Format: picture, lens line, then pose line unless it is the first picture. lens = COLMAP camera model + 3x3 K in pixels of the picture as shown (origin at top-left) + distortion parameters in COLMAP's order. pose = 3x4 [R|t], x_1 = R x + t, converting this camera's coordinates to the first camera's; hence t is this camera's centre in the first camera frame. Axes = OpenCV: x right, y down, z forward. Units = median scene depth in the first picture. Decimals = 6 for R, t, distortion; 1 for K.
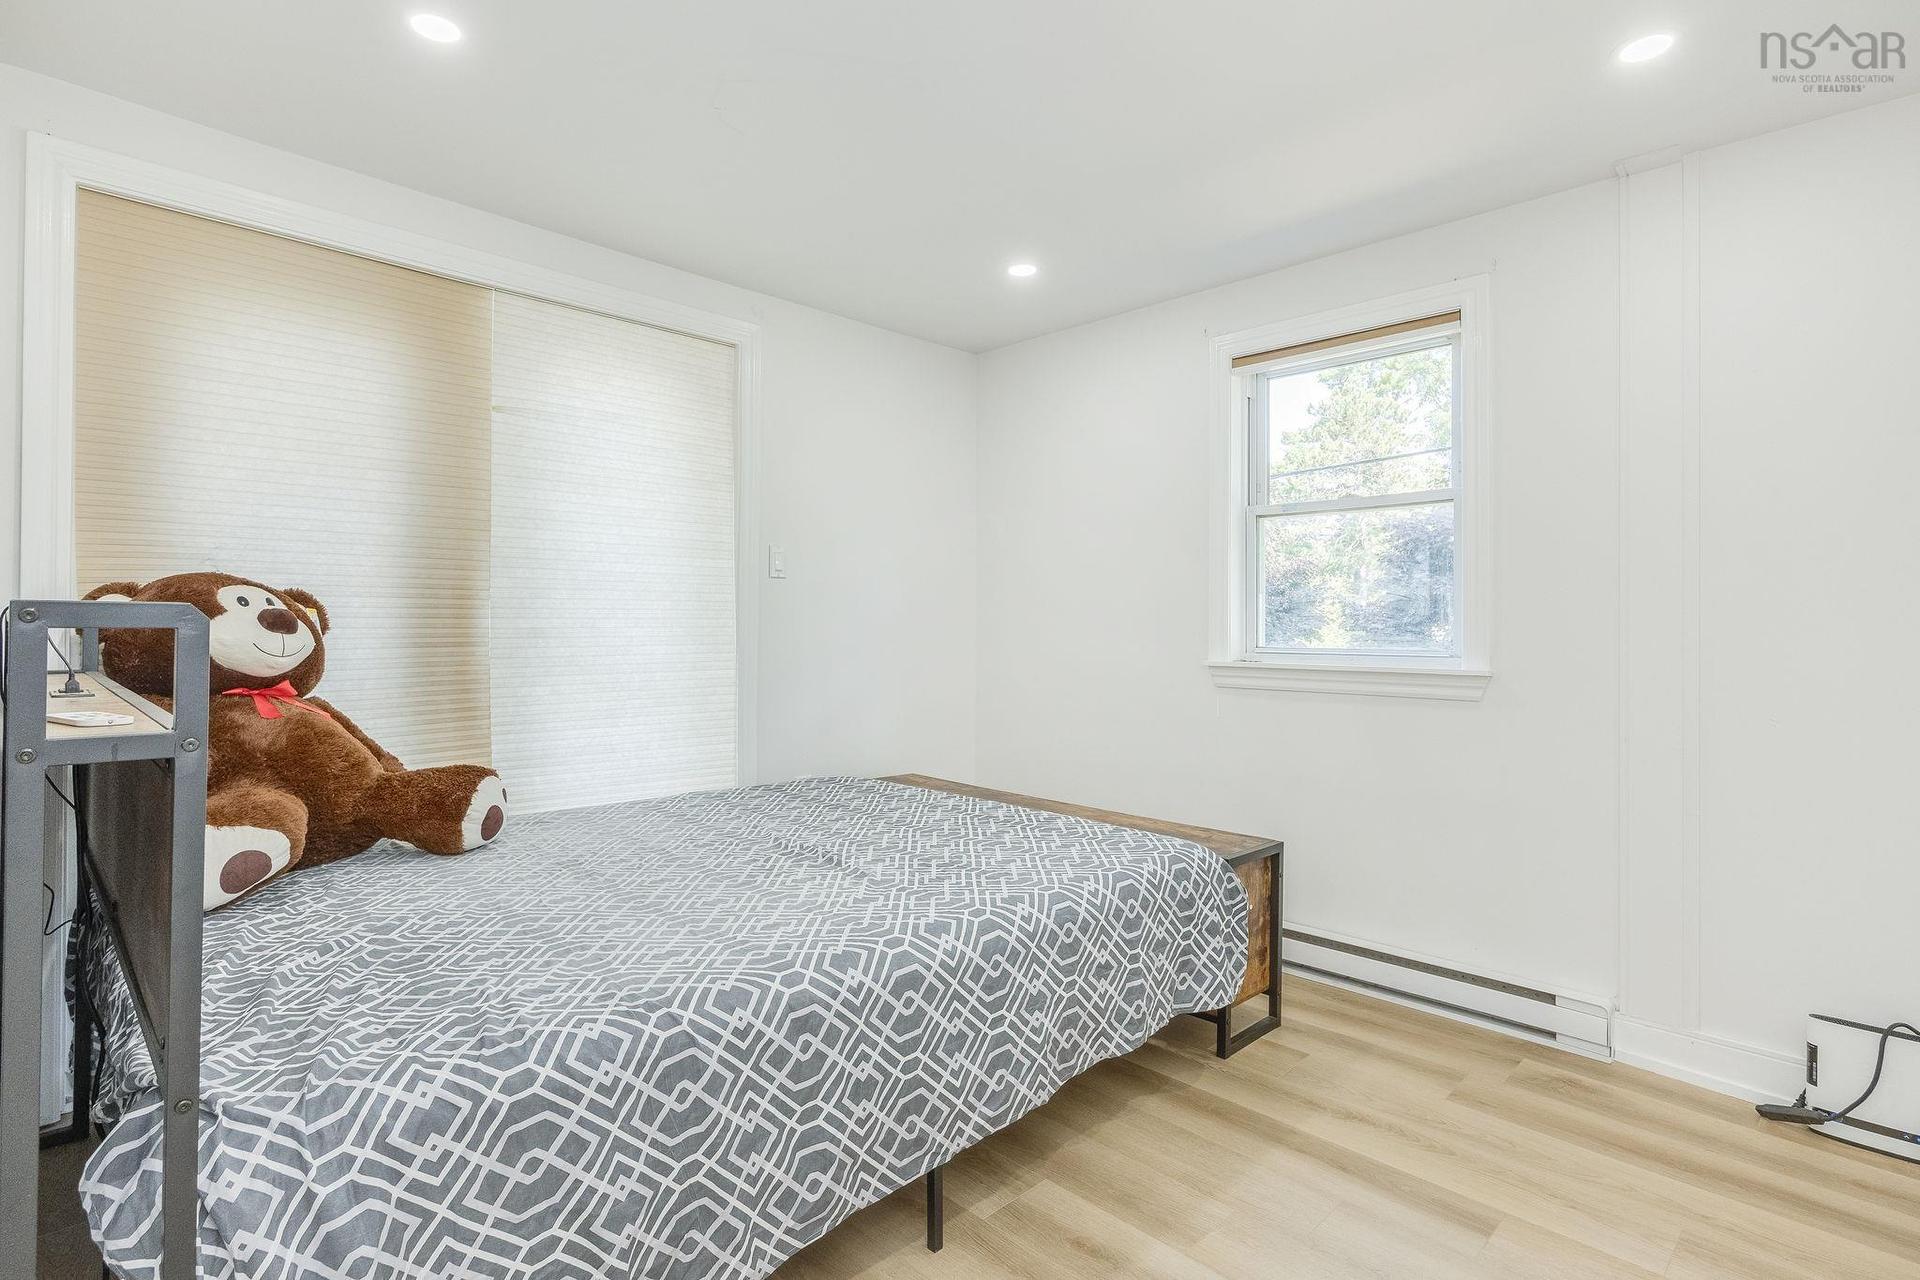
lens RADIAL K [[953.4, 0, 961.9], [0, 953.4, 634.4], [0, 0, 1]] dist [0.006515, 0.001030]
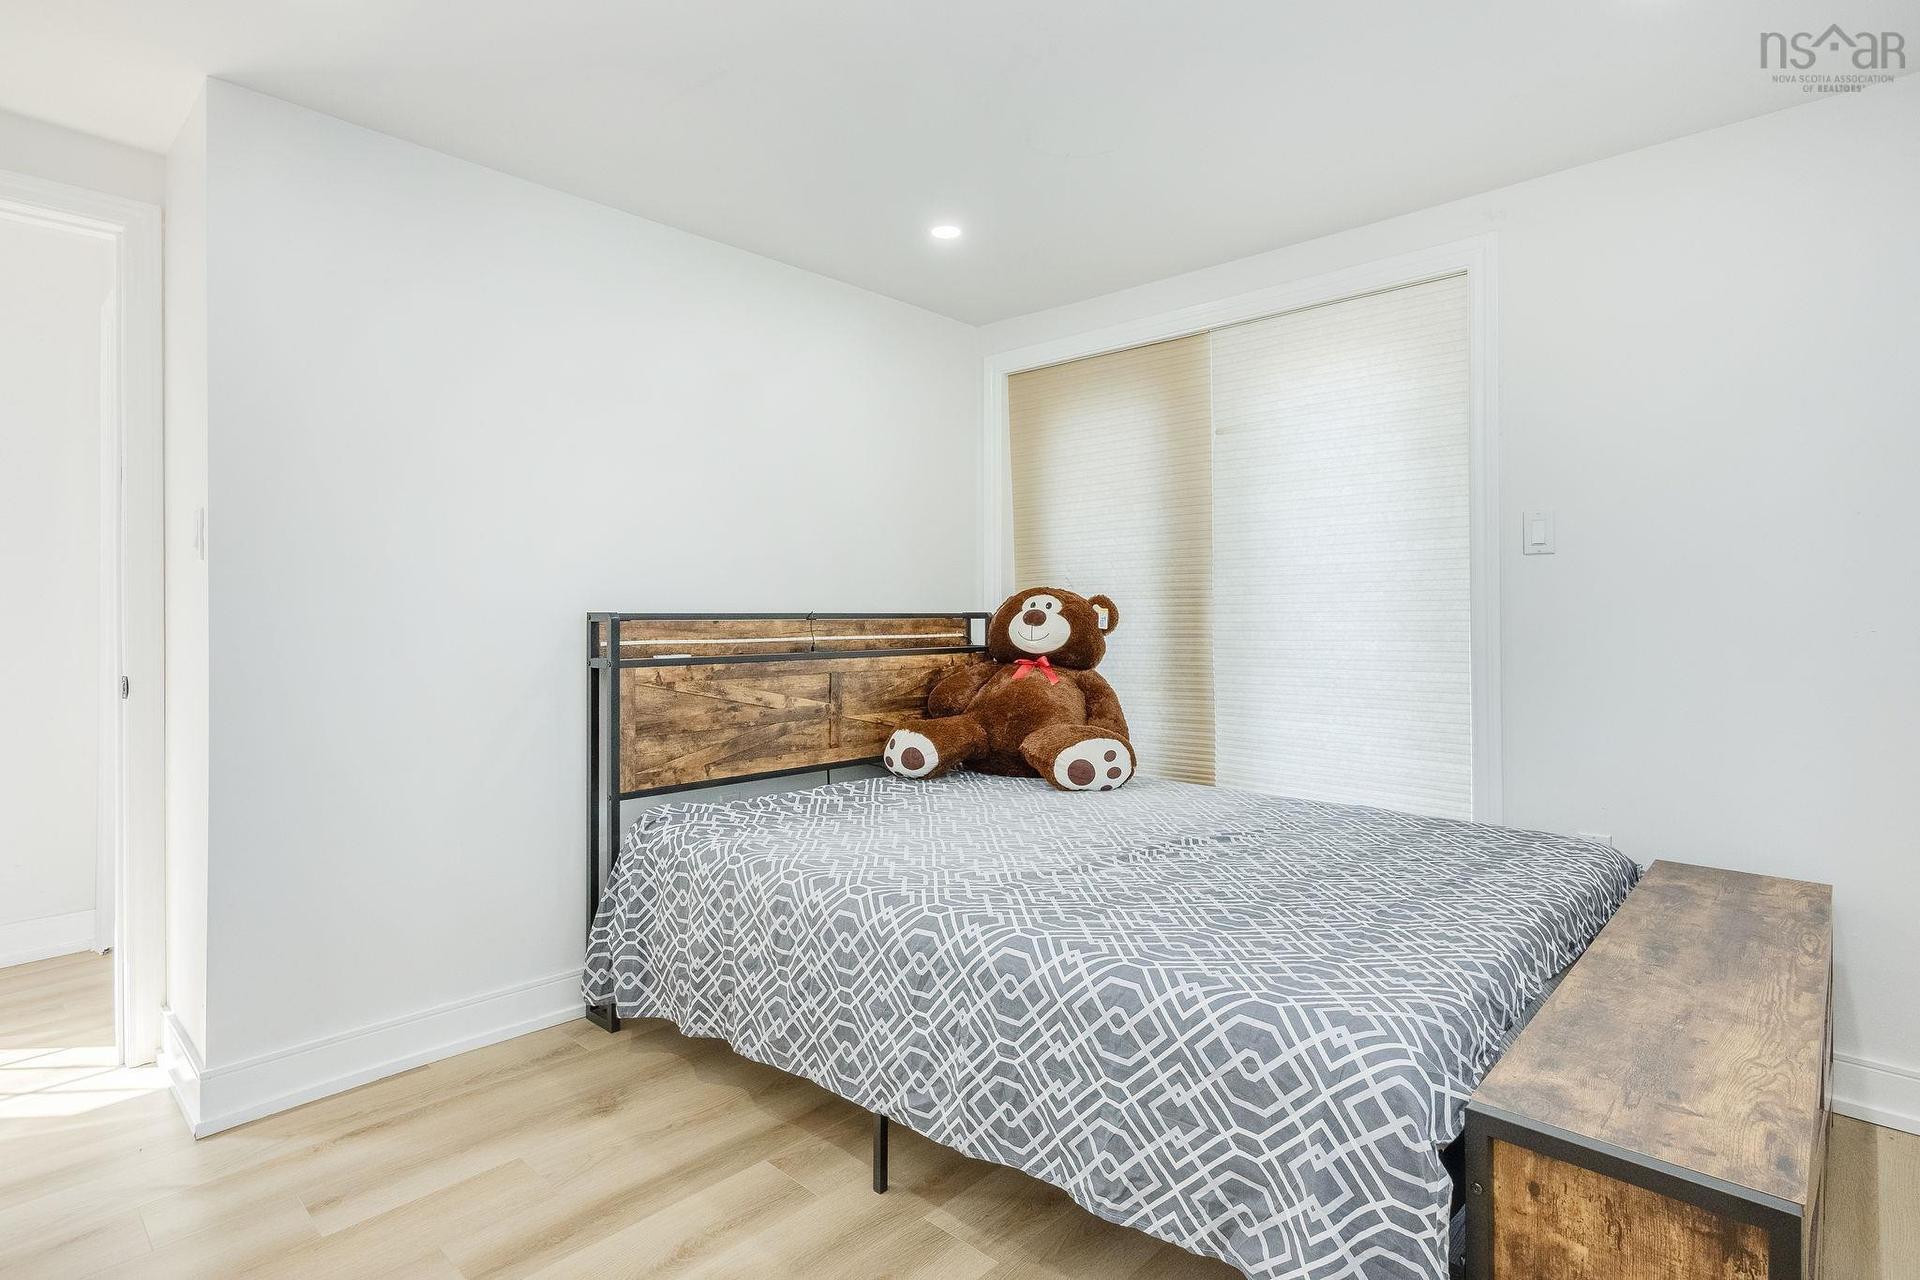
lens RADIAL K [[953.4, 0, 955.6], [0, 953.4, 629.1], [0, 0, 1]] dist [0.006515, 0.001030]
pose [[0.038233, 0.004997, -0.999256, 0.876683], [-0.008710, 0.999951, 0.004667, -0.001015], [0.999231, 0.008525, 0.038275, 0.860779]]
